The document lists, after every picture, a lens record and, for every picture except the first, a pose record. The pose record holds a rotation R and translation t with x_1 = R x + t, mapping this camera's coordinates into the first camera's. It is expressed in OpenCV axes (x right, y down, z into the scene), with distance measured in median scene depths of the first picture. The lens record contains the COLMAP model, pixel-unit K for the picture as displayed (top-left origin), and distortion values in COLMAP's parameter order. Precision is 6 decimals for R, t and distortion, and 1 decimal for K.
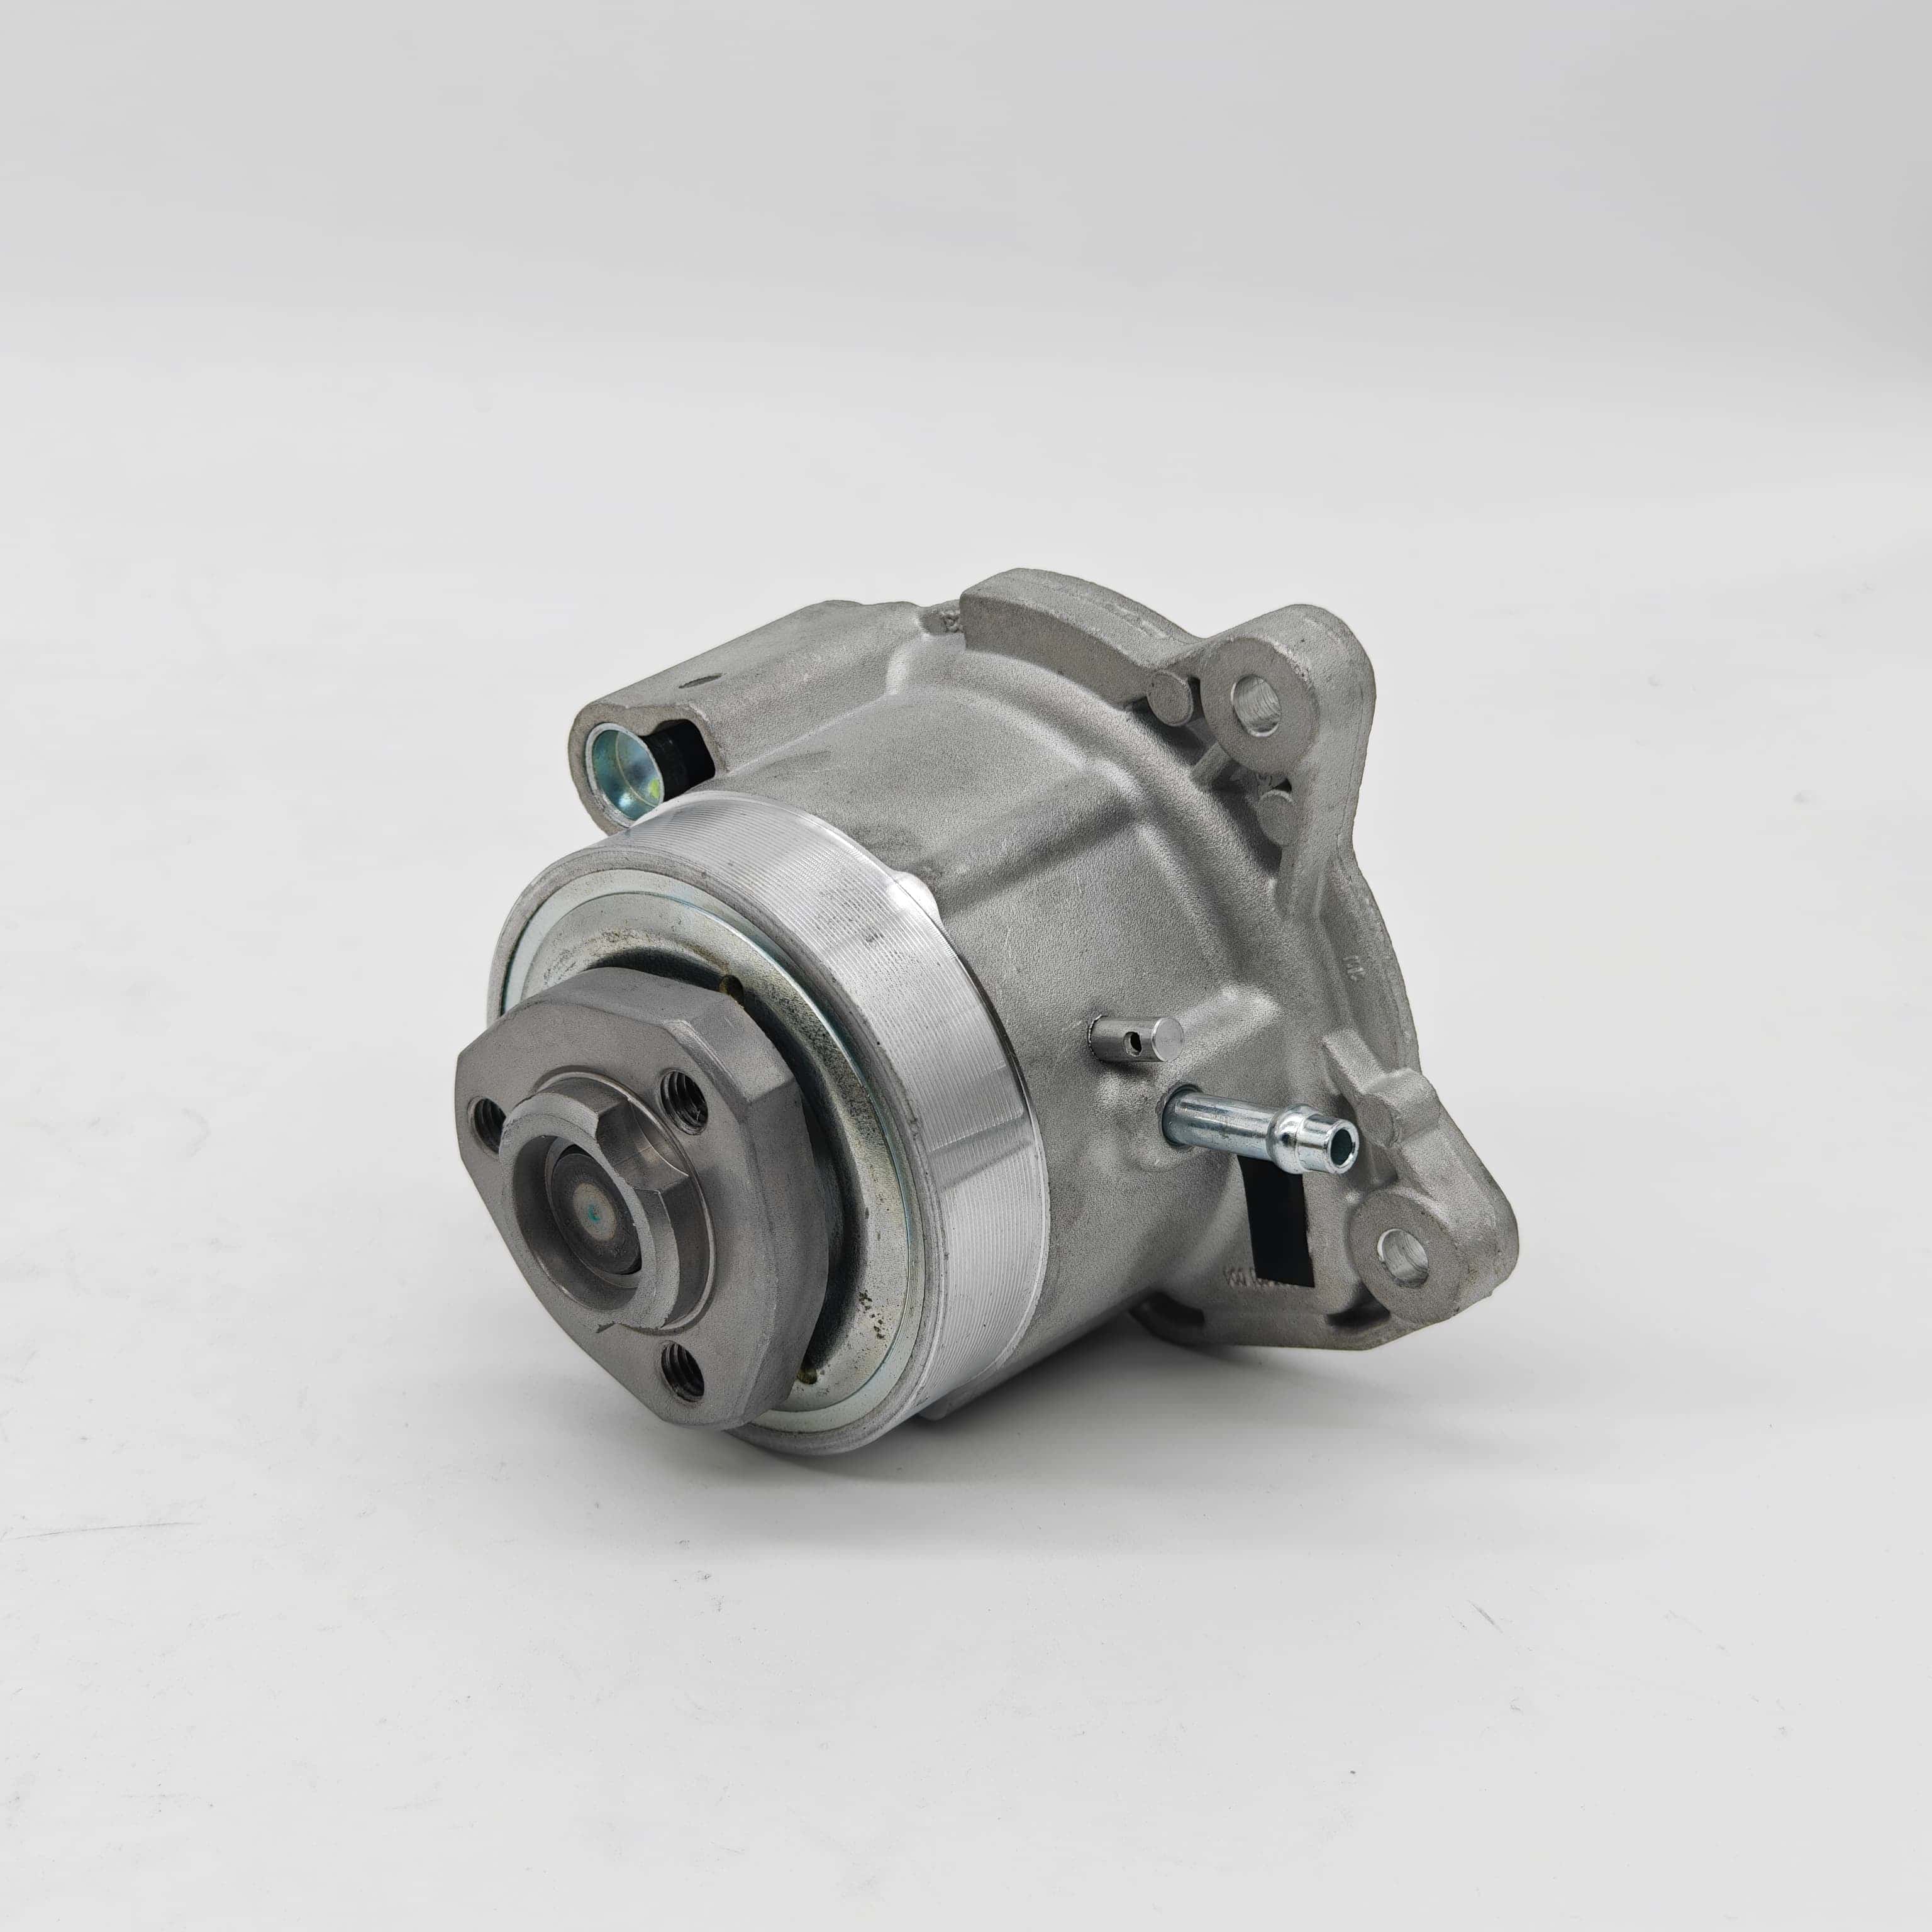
lens RADIAL K [[3583.8, 0, 964.4], [0, 3583.8, 1002.4], [0, 0, 1]] dist [0.330852, -0.002146]
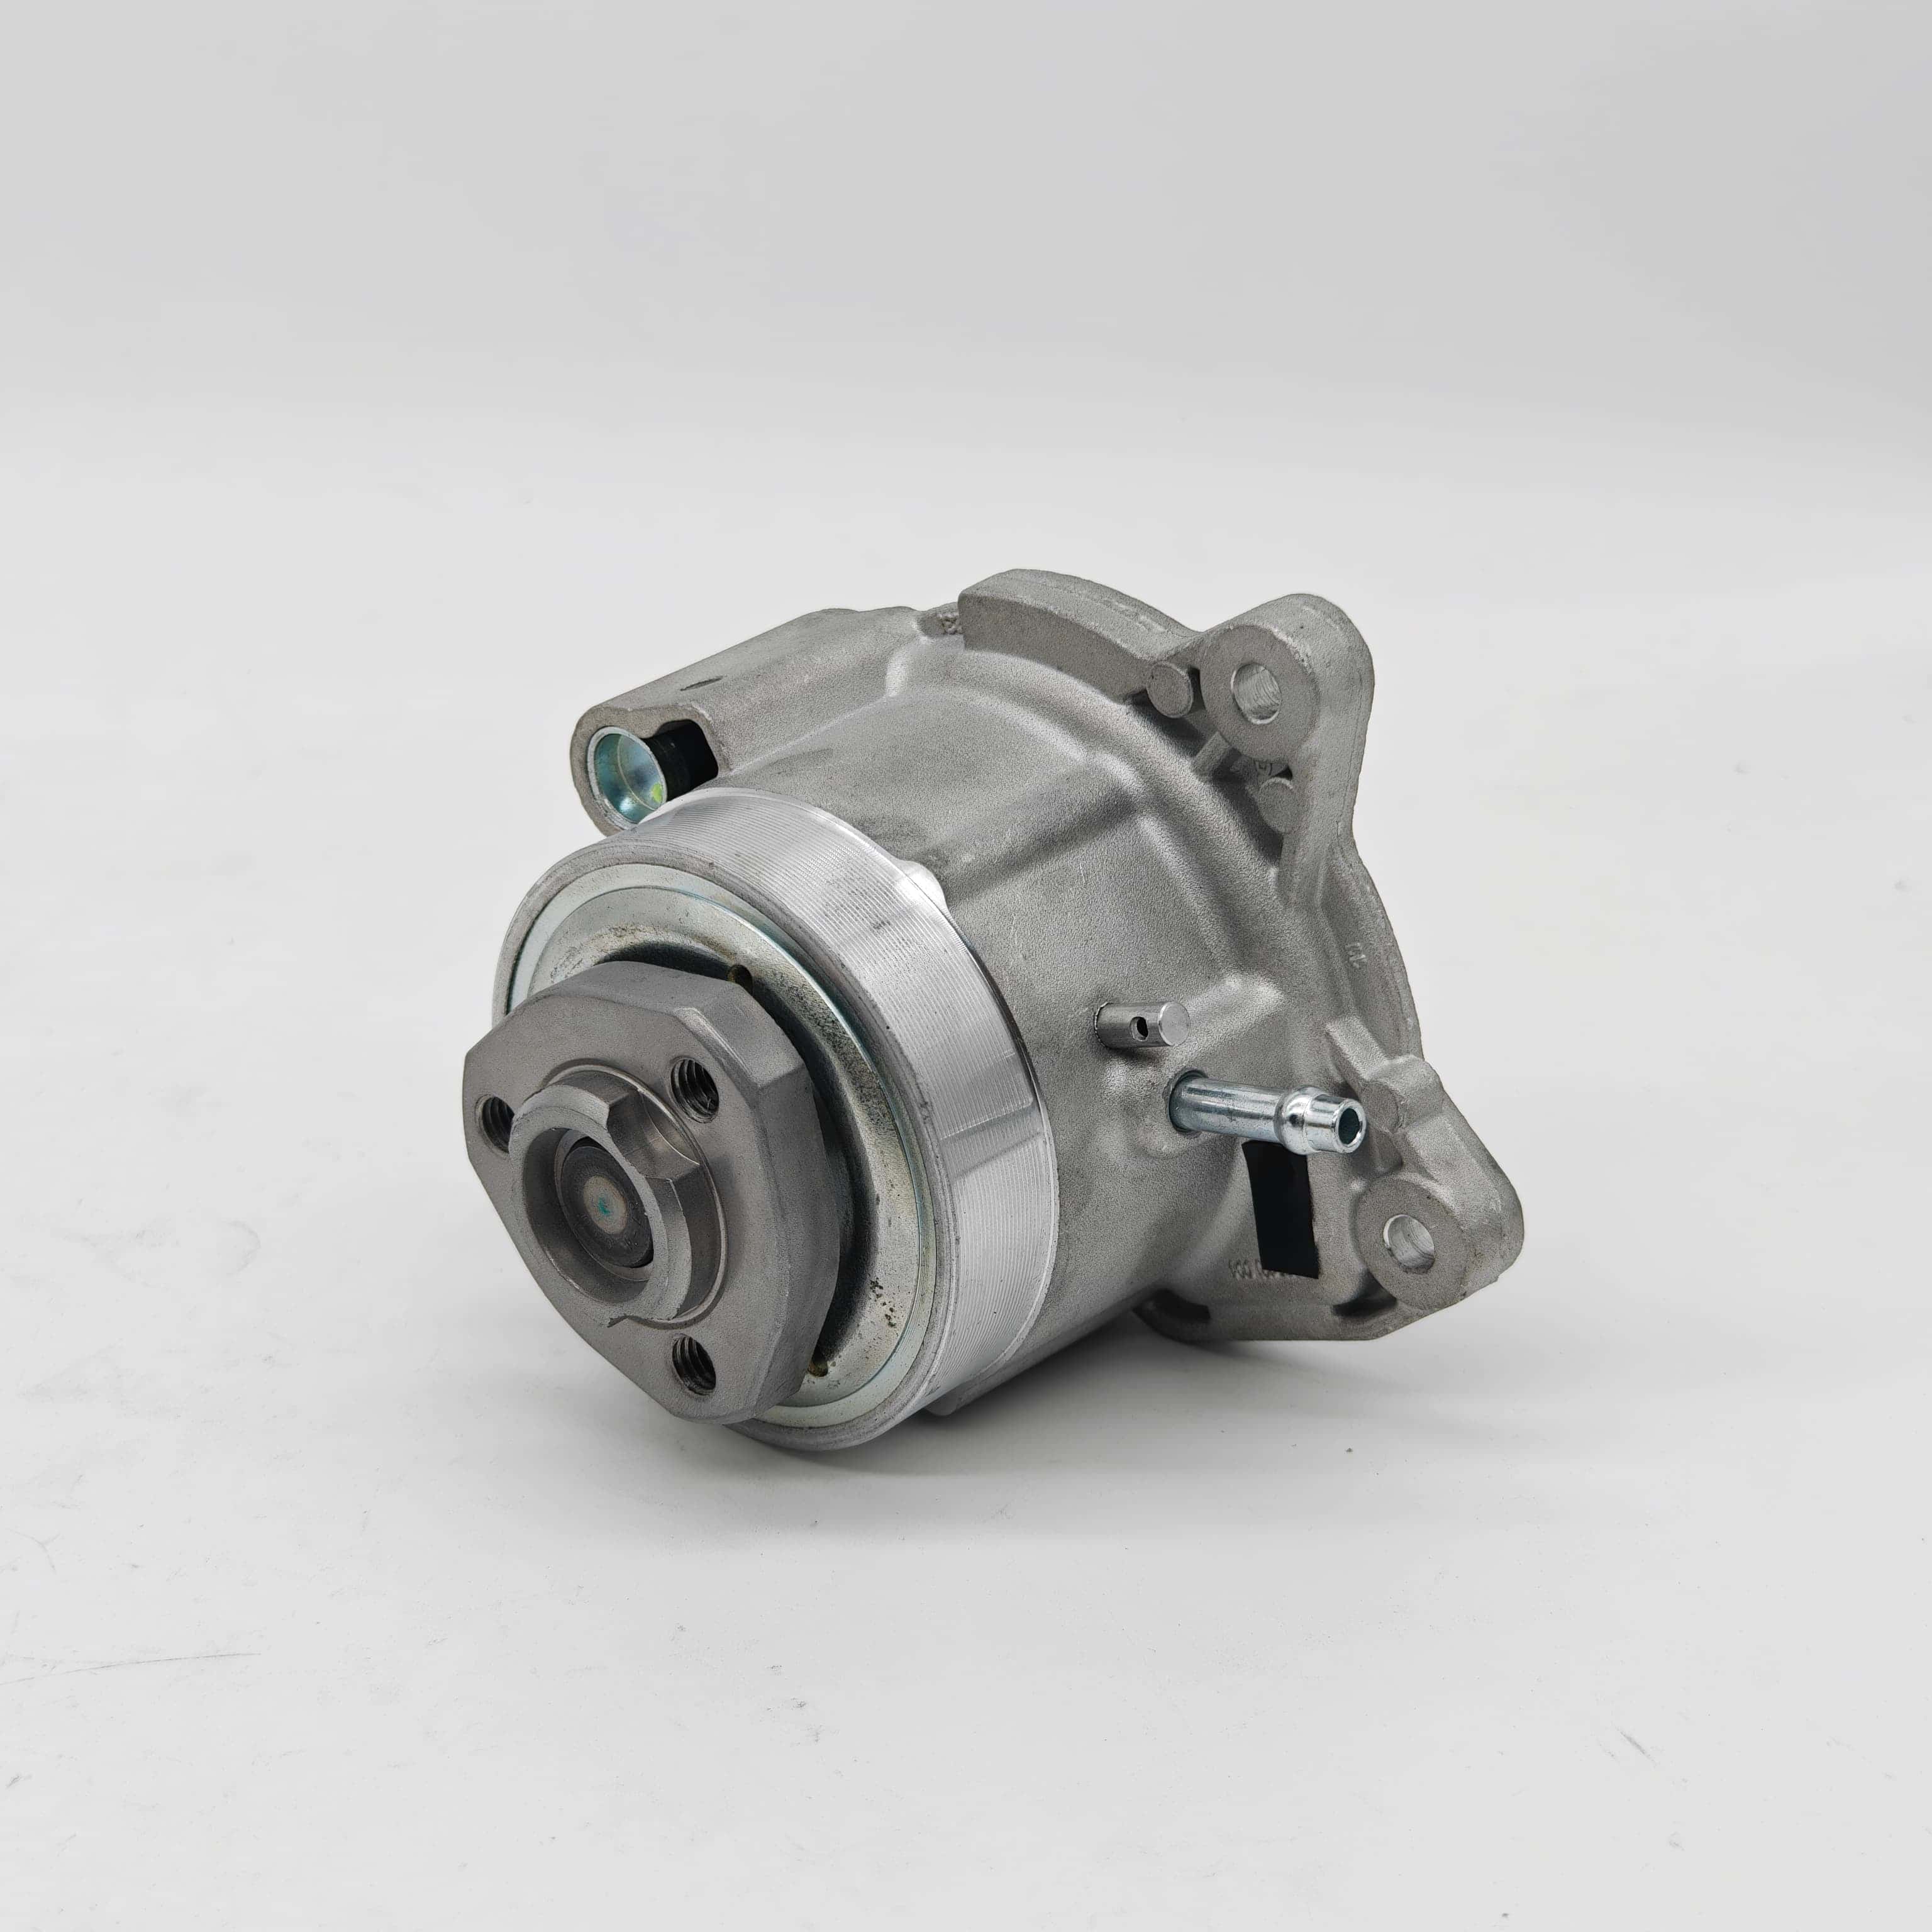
lens RADIAL K [[3583.8, 0, 964.4], [0, 3583.8, 1002.4], [0, 0, 1]] dist [0.330852, -0.002146]
pose [[0.999855, -0.012743, 0.011305, -0.012984], [0.013075, 0.999469, -0.029861, 0.032510], [-0.010918, 0.030005, 0.999490, -0.005211]]
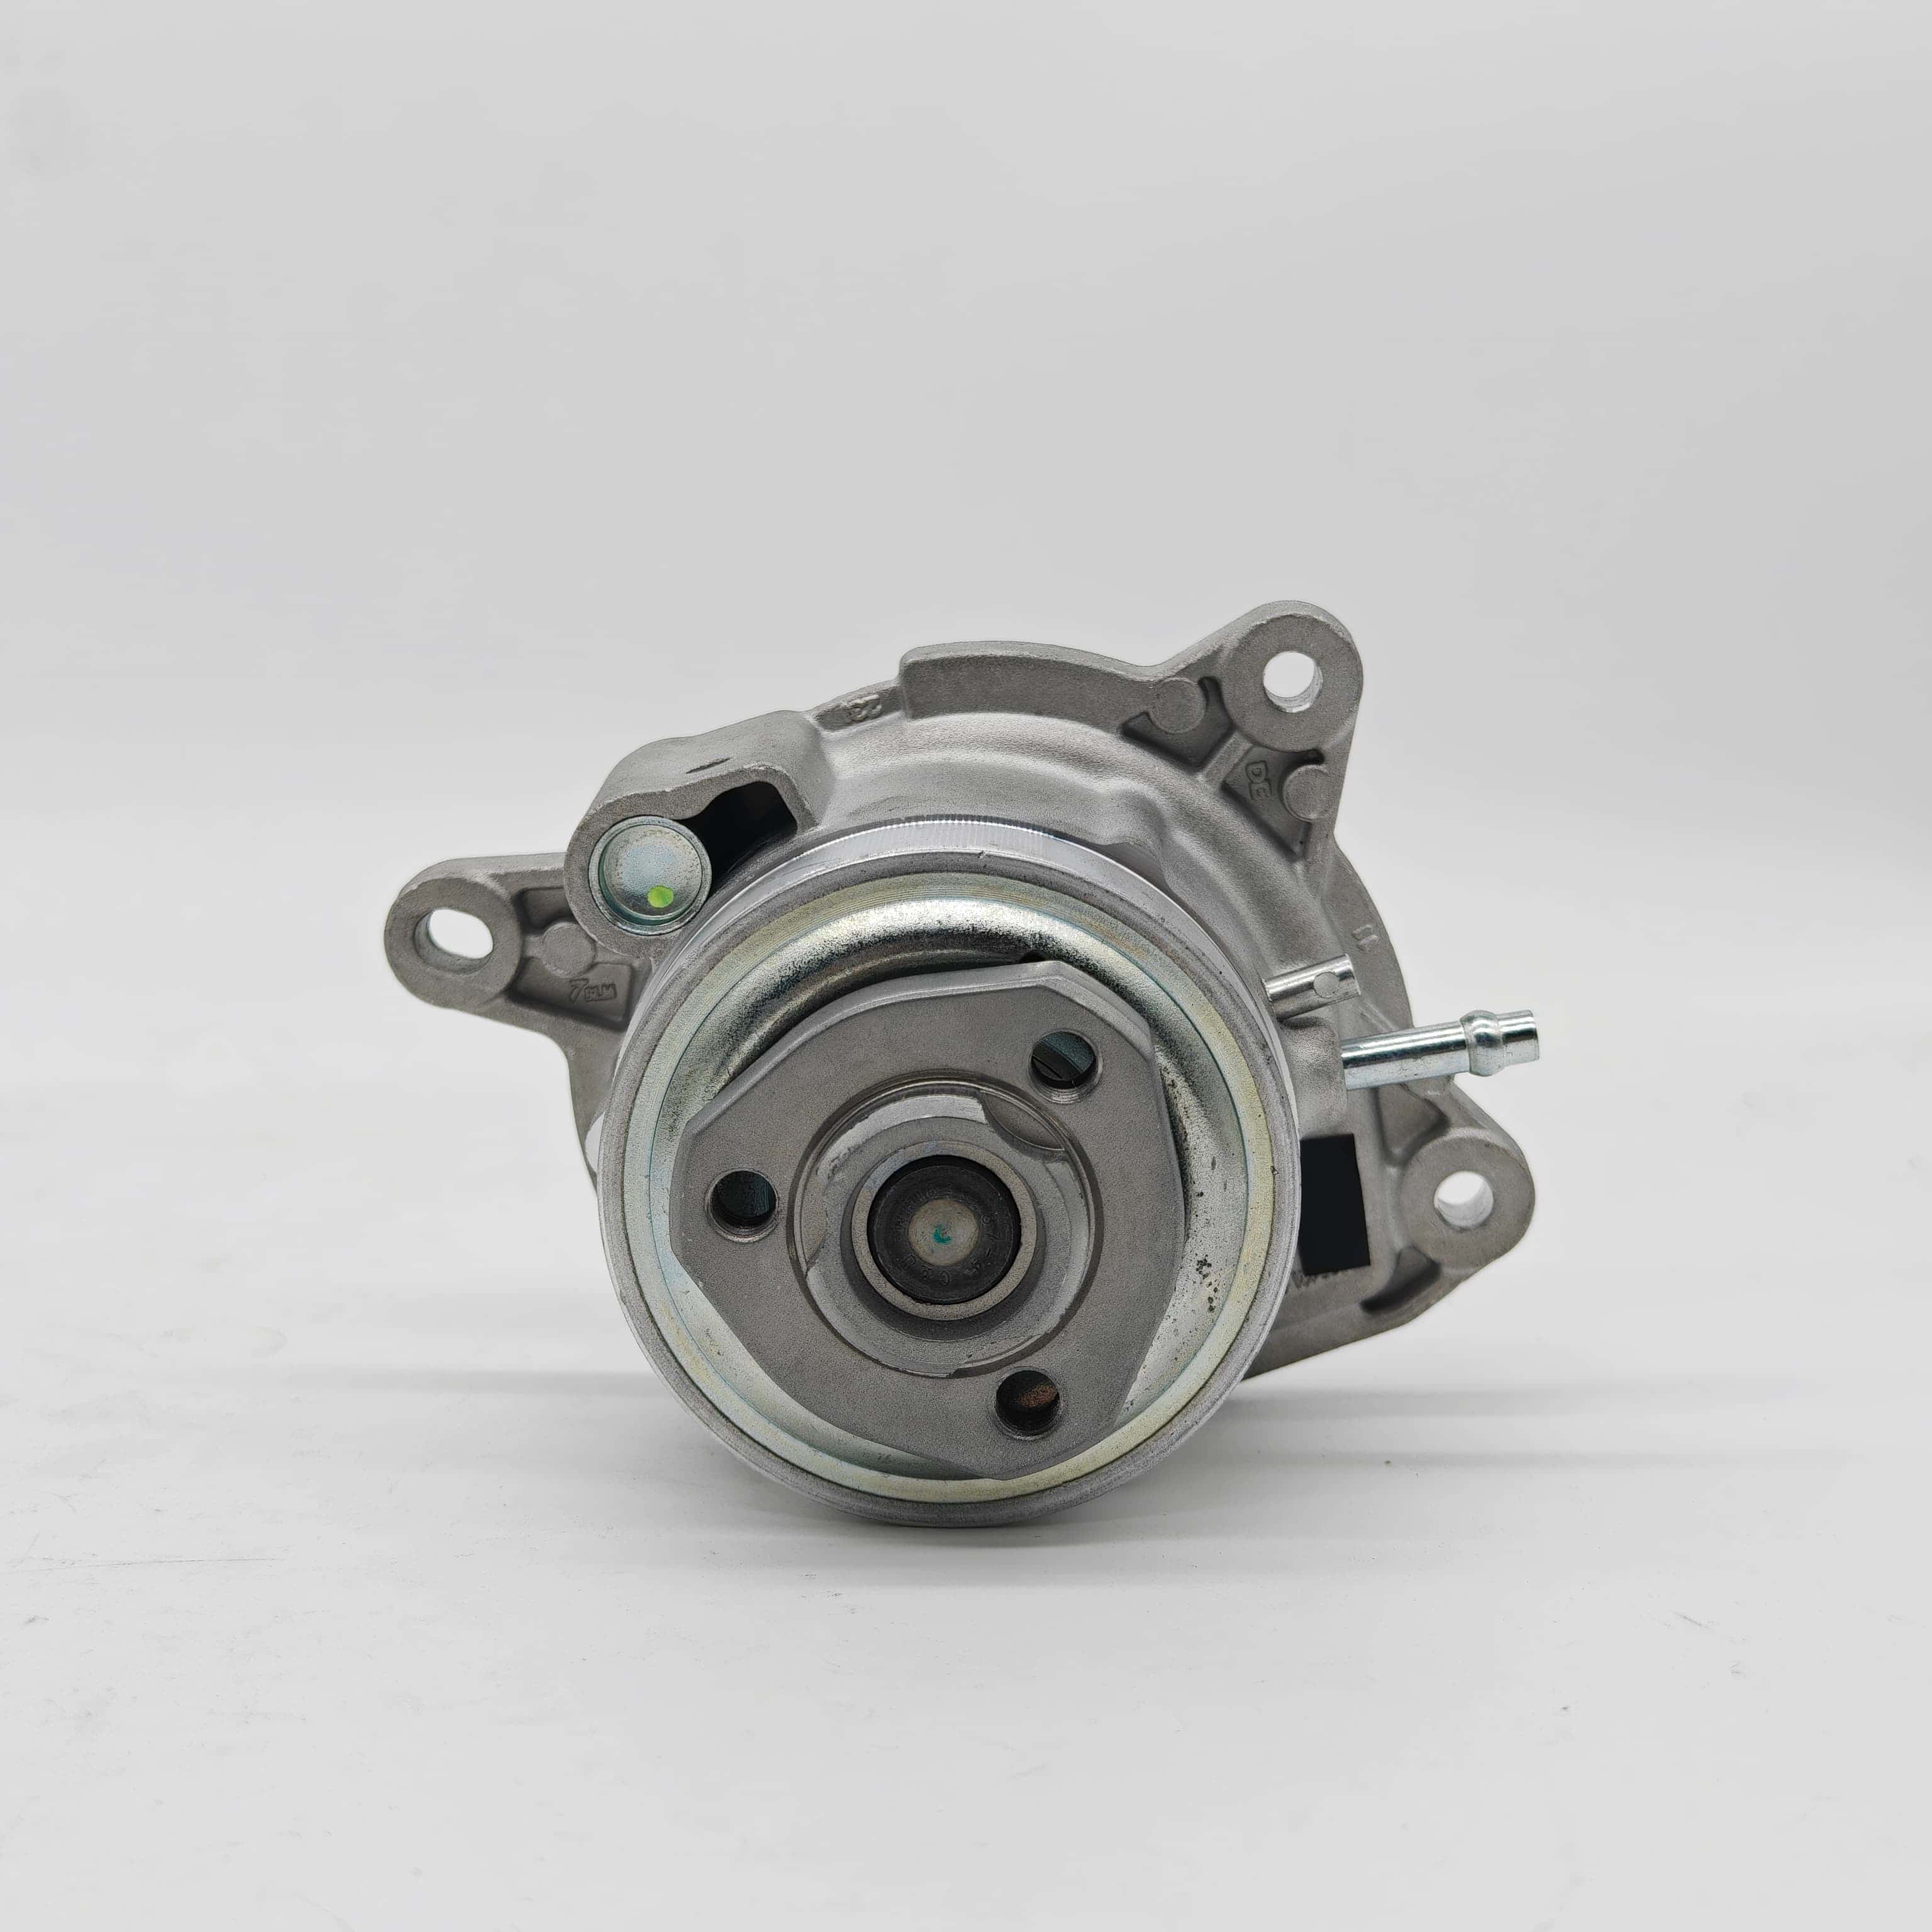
lens RADIAL K [[3726.7, 0, 966.0], [0, 3726.7, 966.0], [0, 0, 1]] dist [0.184693, -0.061033]
pose [[0.750982, -0.096186, 0.653279, -0.705228], [0.279263, 0.942766, -0.182220, 0.166994], [-0.598363, 0.319281, 0.734862, 0.265535]]
